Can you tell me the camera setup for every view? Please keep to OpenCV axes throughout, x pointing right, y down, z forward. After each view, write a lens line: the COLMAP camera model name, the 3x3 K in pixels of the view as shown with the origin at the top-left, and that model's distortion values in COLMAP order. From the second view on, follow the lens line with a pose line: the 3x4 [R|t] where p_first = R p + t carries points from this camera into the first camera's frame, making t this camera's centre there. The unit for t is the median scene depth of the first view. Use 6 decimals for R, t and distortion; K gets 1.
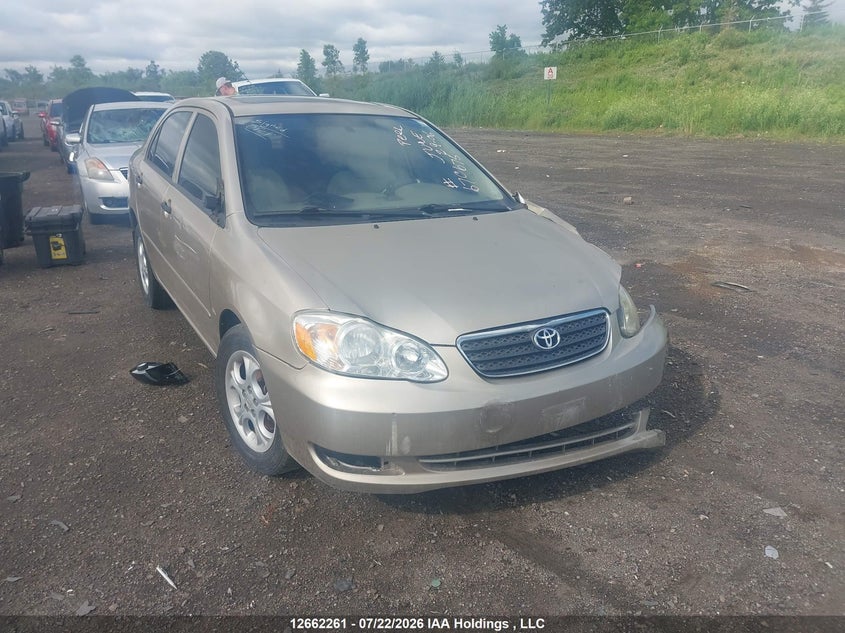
lens RADIAL K [[644.8, 0, 422.5], [0, 644.8, 316.5], [0, 0, 1]] dist [0.009381, -0.001304]
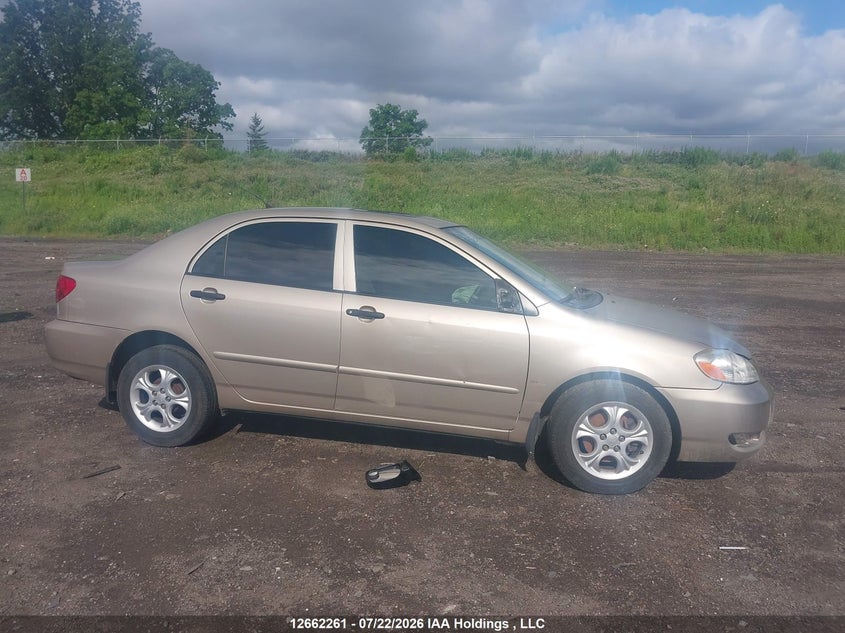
lens RADIAL K [[644.8, 0, 422.5], [0, 644.8, 316.5], [0, 0, 1]] dist [0.009381, -0.001304]
pose [[0.696566, -0.099318, 0.710586, -0.954741], [0.207222, 0.976016, -0.066716, -0.067581], [-0.686917, 0.193721, 0.700441, 0.210747]]
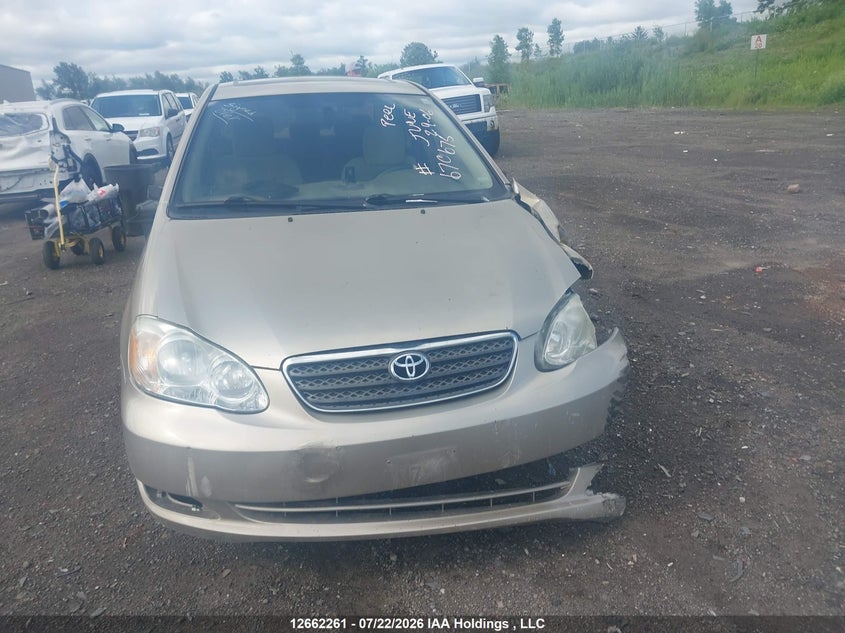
lens RADIAL K [[659.8, 0, 422.5], [0, 659.8, 316.5], [0, 0, 1]] dist [0.022475, -0.030455]
pose [[0.959629, 0.050116, -0.276767, 0.357222], [-0.046818, 0.998732, 0.018519, -0.035494], [0.277344, -0.004813, 0.960759, 0.200444]]
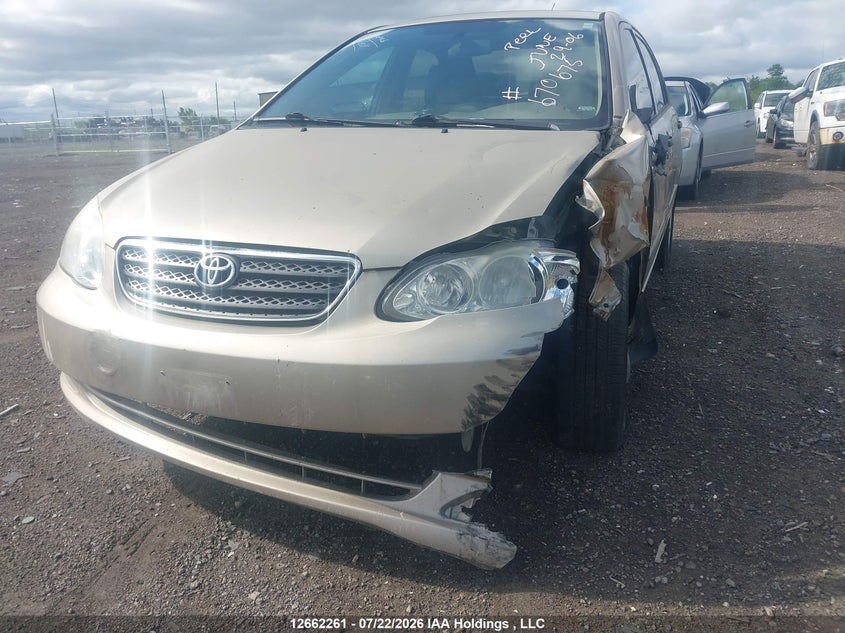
lens RADIAL K [[656.7, 0, 419.9], [0, 656.7, 320.6], [0, 0, 1]] dist [0.006686, -0.003460]
pose [[0.606758, 0.217059, -0.764677, 0.698173], [-0.223239, 0.969810, 0.098151, -0.023889], [0.762895, 0.111152, 0.636896, 0.624403]]
